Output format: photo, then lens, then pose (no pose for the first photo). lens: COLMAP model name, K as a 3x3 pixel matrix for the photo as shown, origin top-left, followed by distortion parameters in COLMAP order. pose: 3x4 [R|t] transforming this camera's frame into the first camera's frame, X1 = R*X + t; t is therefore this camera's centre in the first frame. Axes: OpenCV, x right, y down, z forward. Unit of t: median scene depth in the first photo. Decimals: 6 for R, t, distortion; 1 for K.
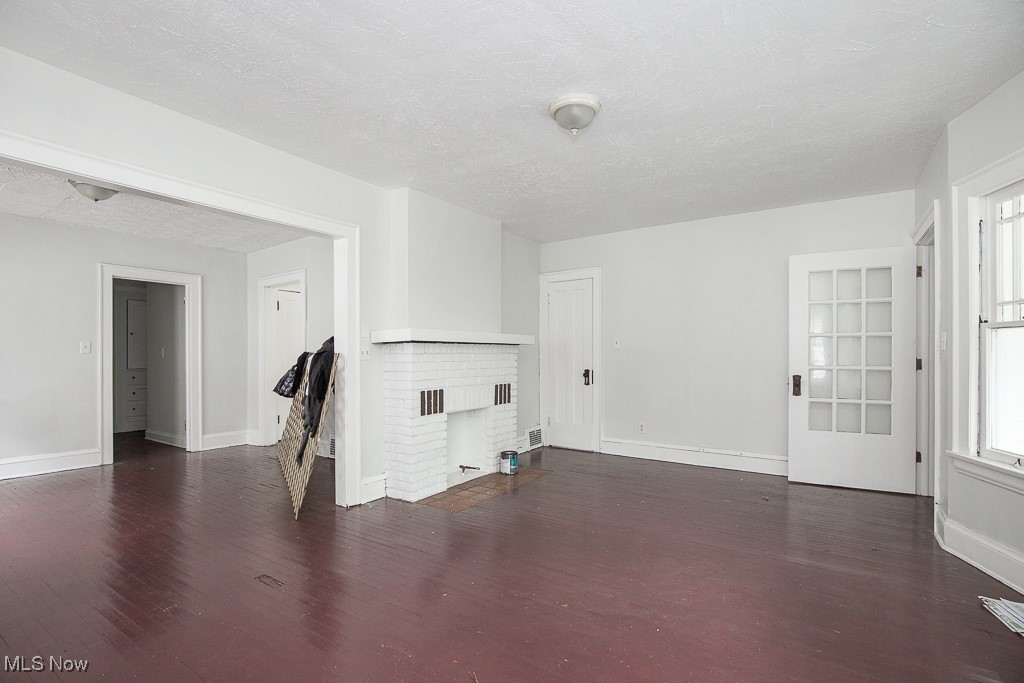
lens RADIAL K [[477.4, 0, 519.7], [0, 477.4, 345.3], [0, 0, 1]] dist [0.004906, 0.000558]
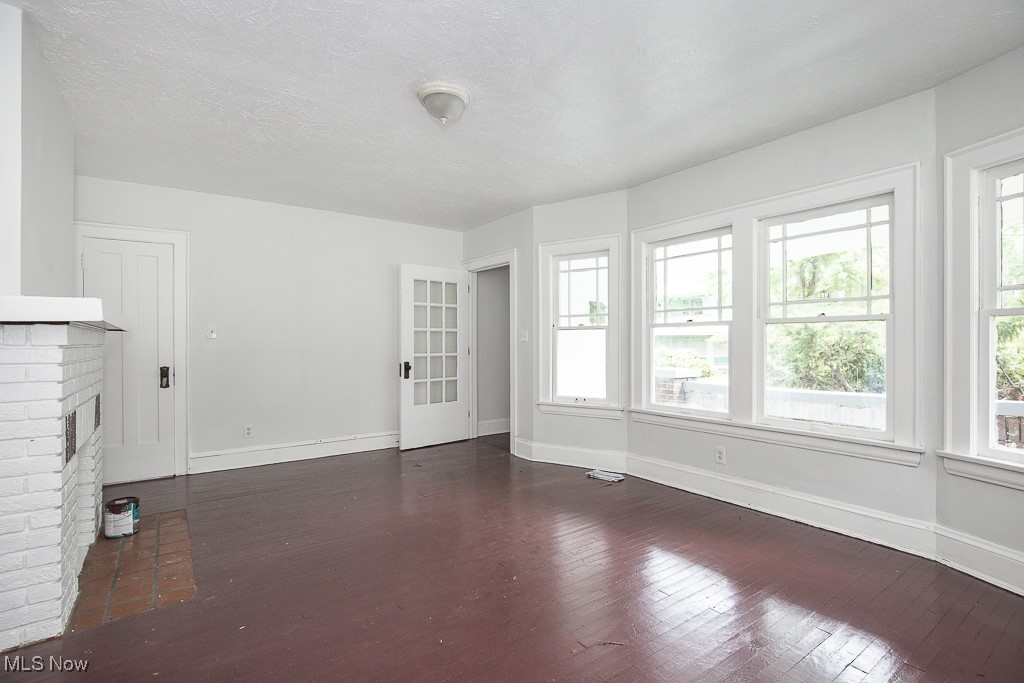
lens RADIAL K [[472.1, 0, 512.3], [0, 472.1, 334.9], [0, 0, 1]] dist [0.002646, 0.000537]
pose [[0.370238, 0.014031, 0.928831, -0.455181], [-0.013511, 0.999861, -0.009719, 0.001441], [-0.928838, -0.008951, 0.370377, 0.307824]]
